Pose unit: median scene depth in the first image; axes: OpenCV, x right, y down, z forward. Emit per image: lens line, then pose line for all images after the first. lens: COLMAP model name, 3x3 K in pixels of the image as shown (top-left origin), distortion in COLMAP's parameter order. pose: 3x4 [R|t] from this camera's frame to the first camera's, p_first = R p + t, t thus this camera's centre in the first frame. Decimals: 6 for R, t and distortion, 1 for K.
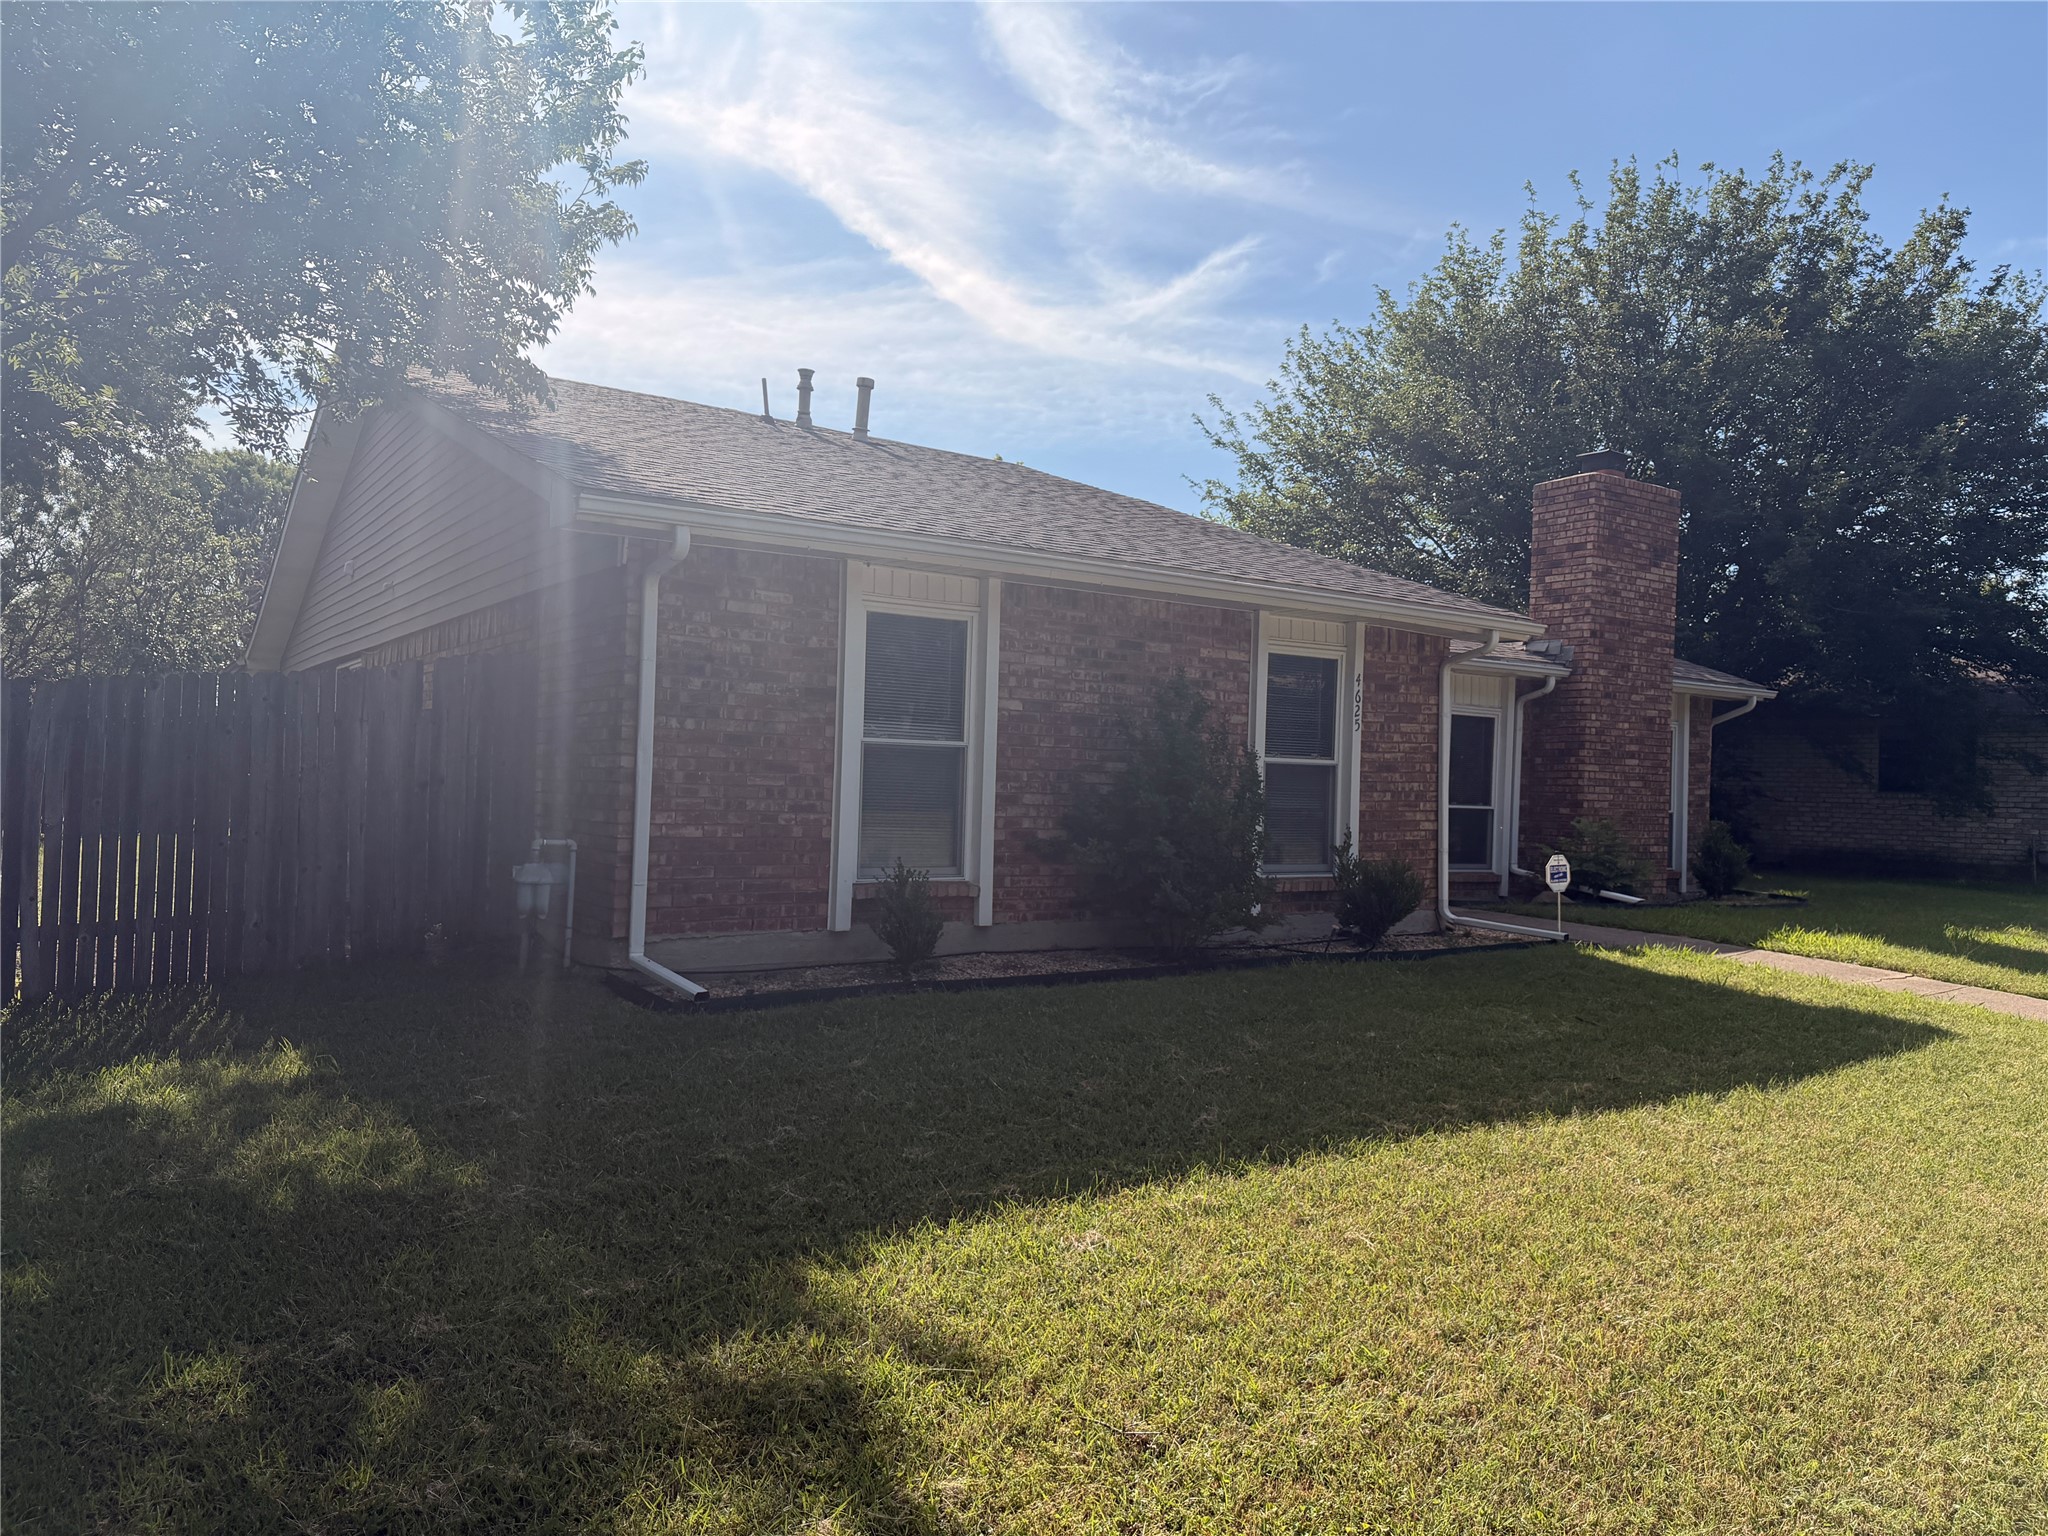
lens RADIAL K [[1441.5, 0, 1024.0], [0, 1441.5, 768.0], [0, 0, 1]] dist [0.181717, -0.392866]
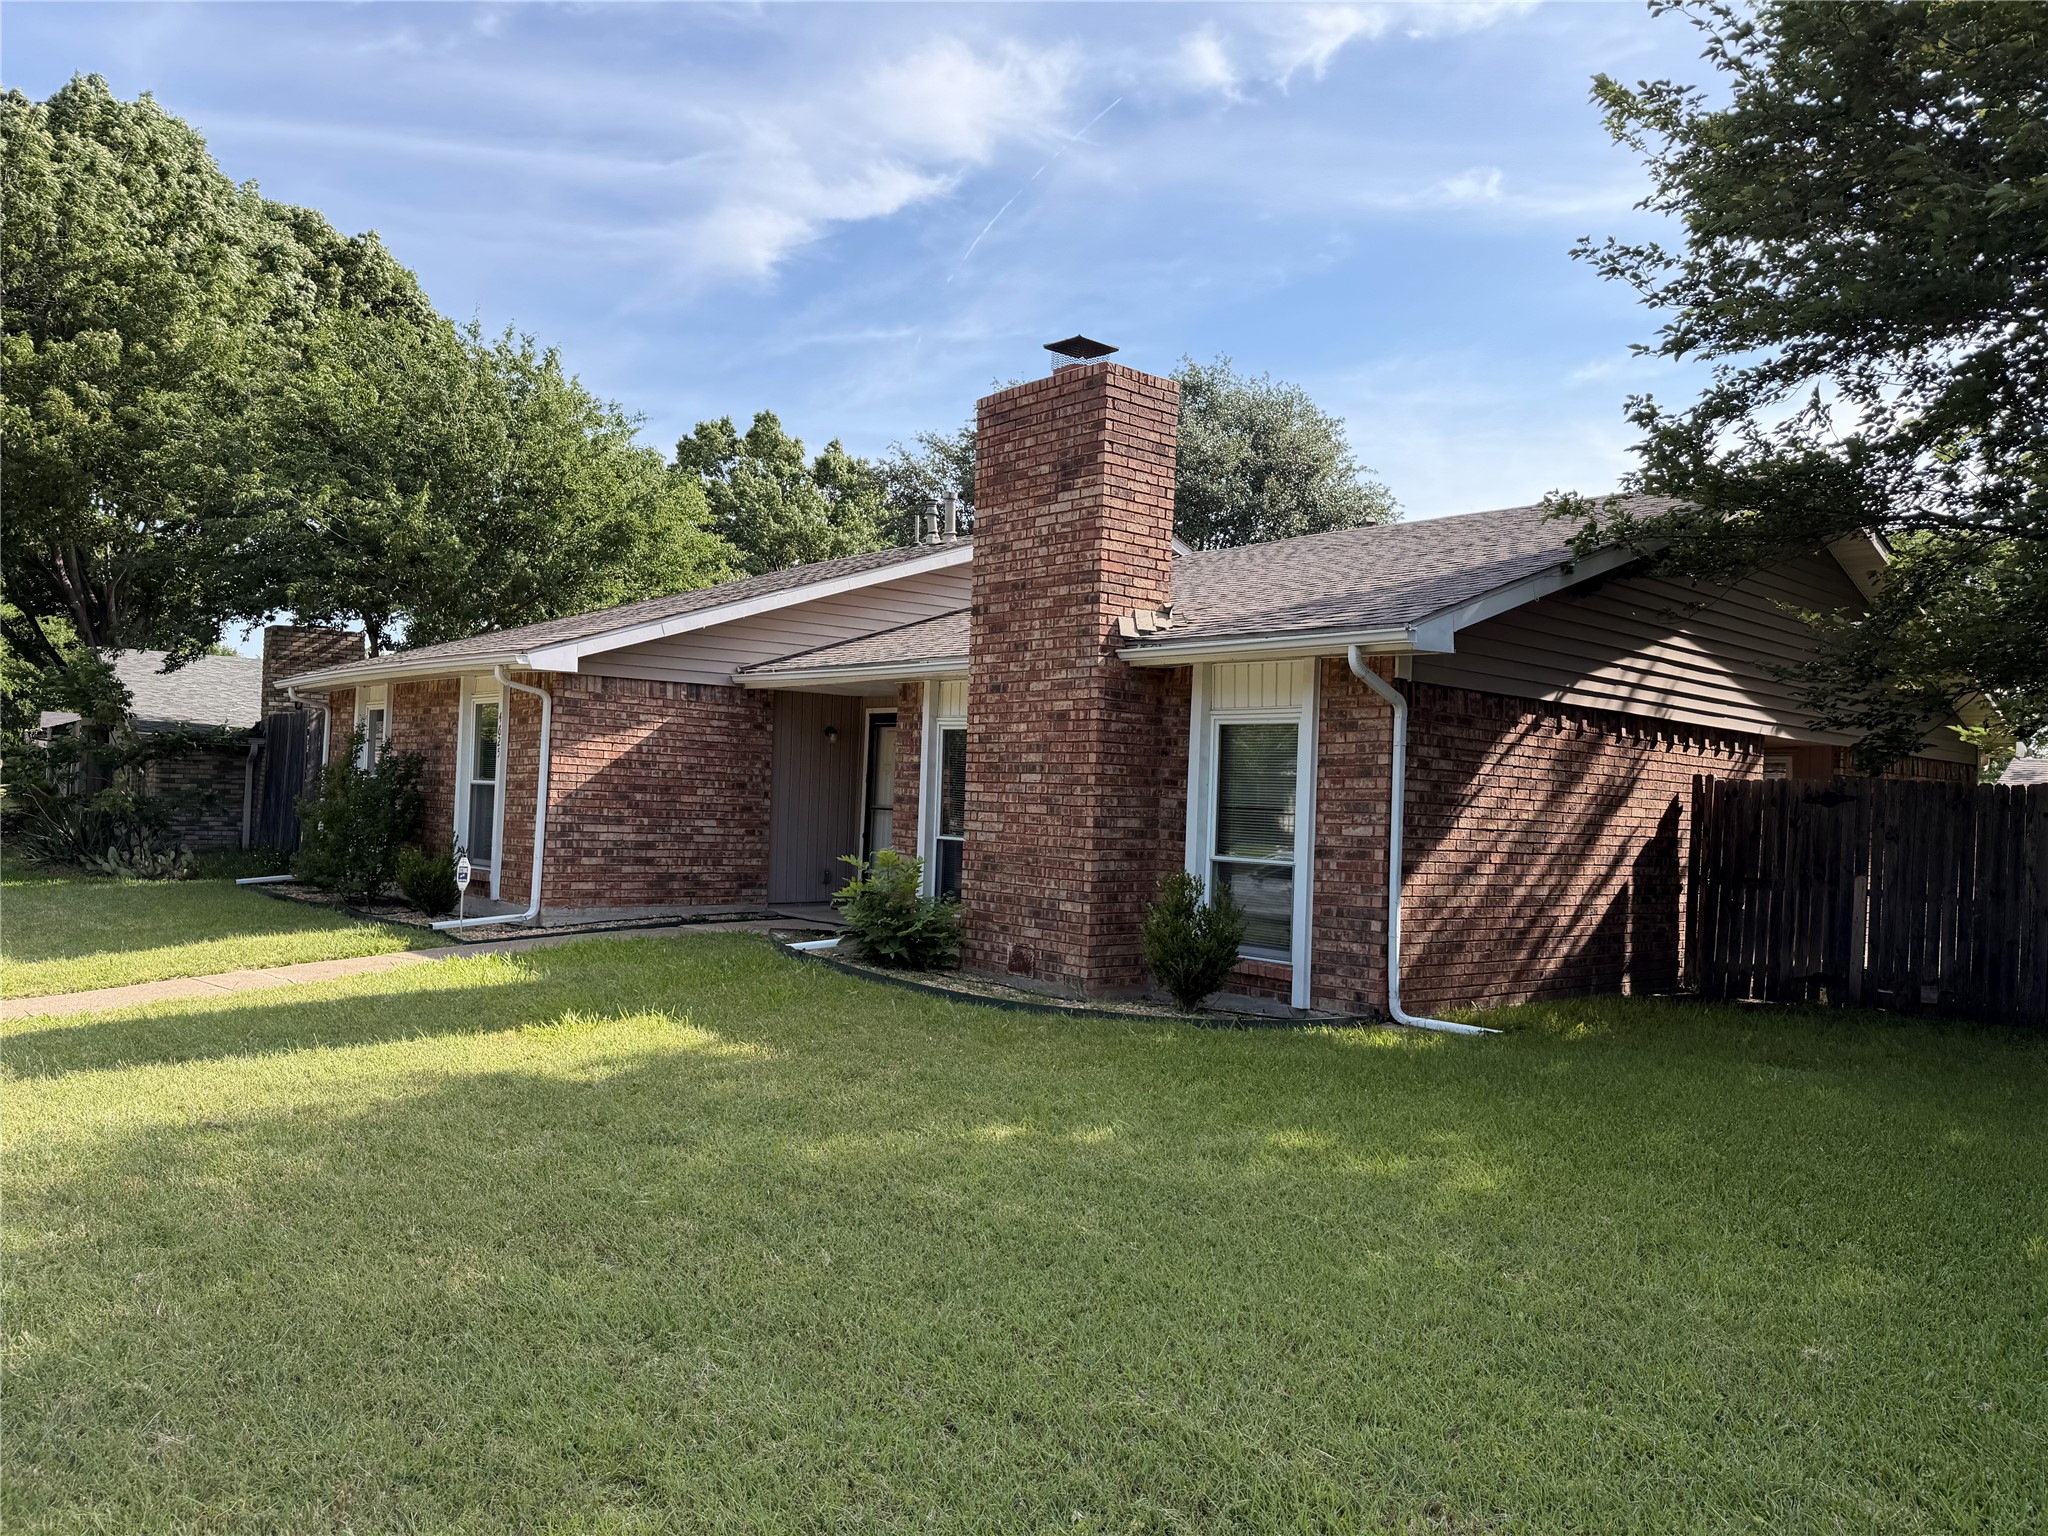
lens RADIAL K [[1441.5, 0, 1024.0], [0, 1441.5, 768.0], [0, 0, 1]] dist [0.181717, -0.392866]
pose [[0.125892, -0.045914, -0.990981, 1.716390], [-0.024271, 0.998487, -0.049345, 0.039650], [0.991747, 0.030265, 0.124588, 1.423356]]
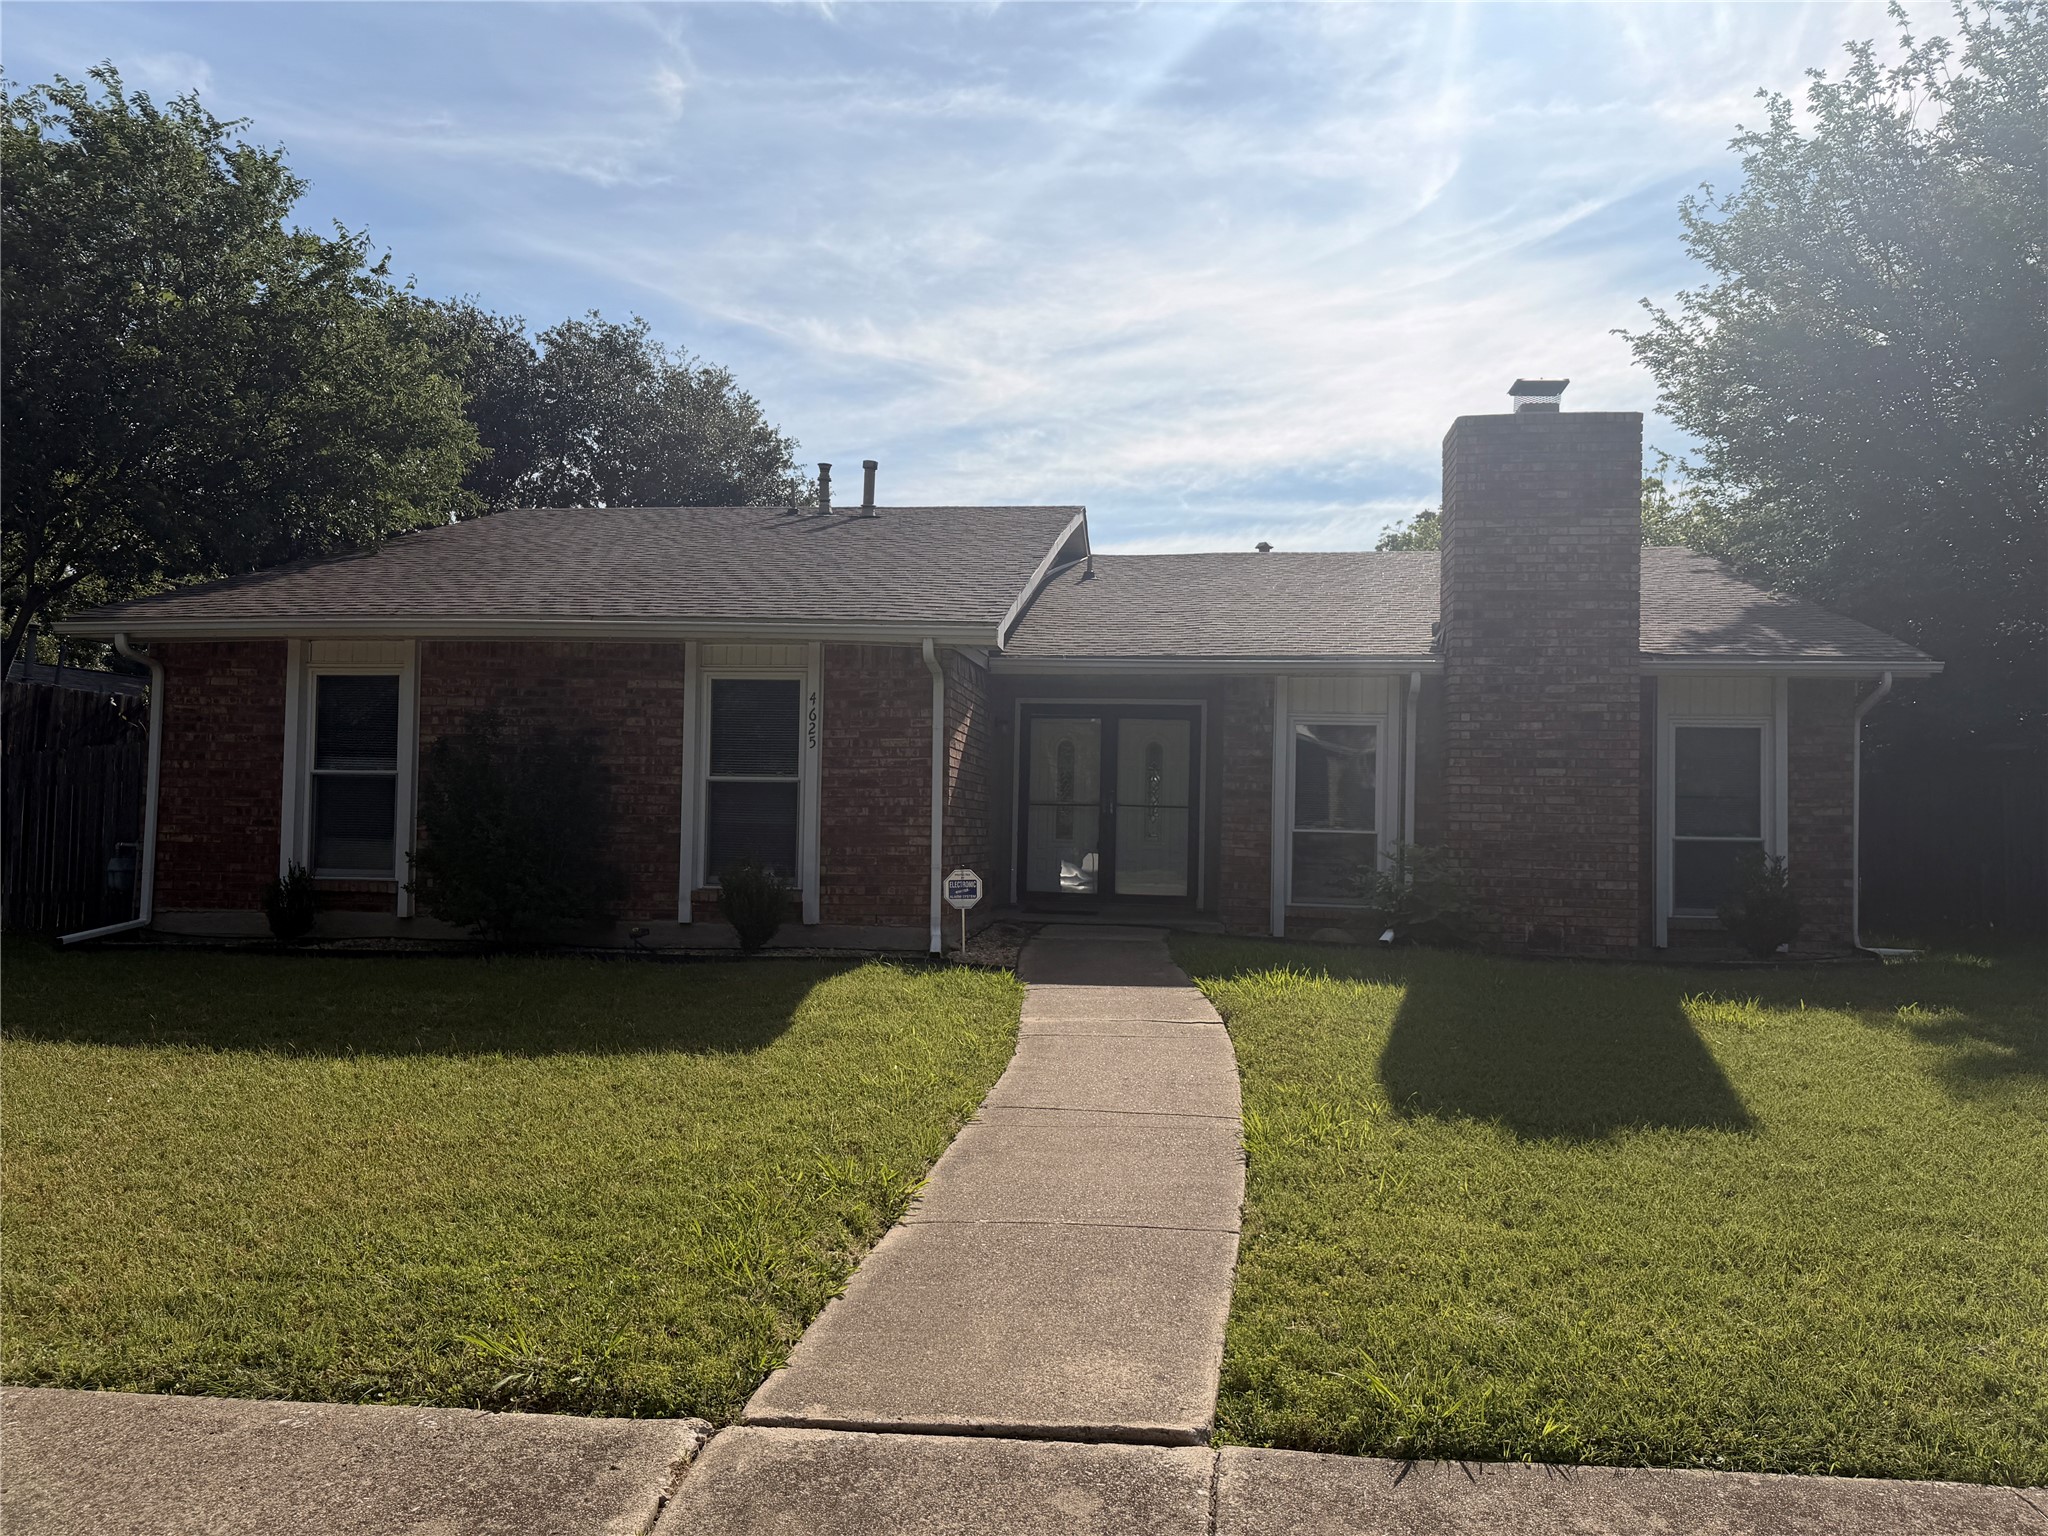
lens RADIAL K [[1441.5, 0, 1024.0], [0, 1441.5, 768.0], [0, 0, 1]] dist [0.181717, -0.392866]
pose [[0.749075, -0.040172, -0.661266, 1.121354], [0.011230, 0.998786, -0.047954, 0.043563], [0.662390, 0.028495, 0.748617, 0.368990]]
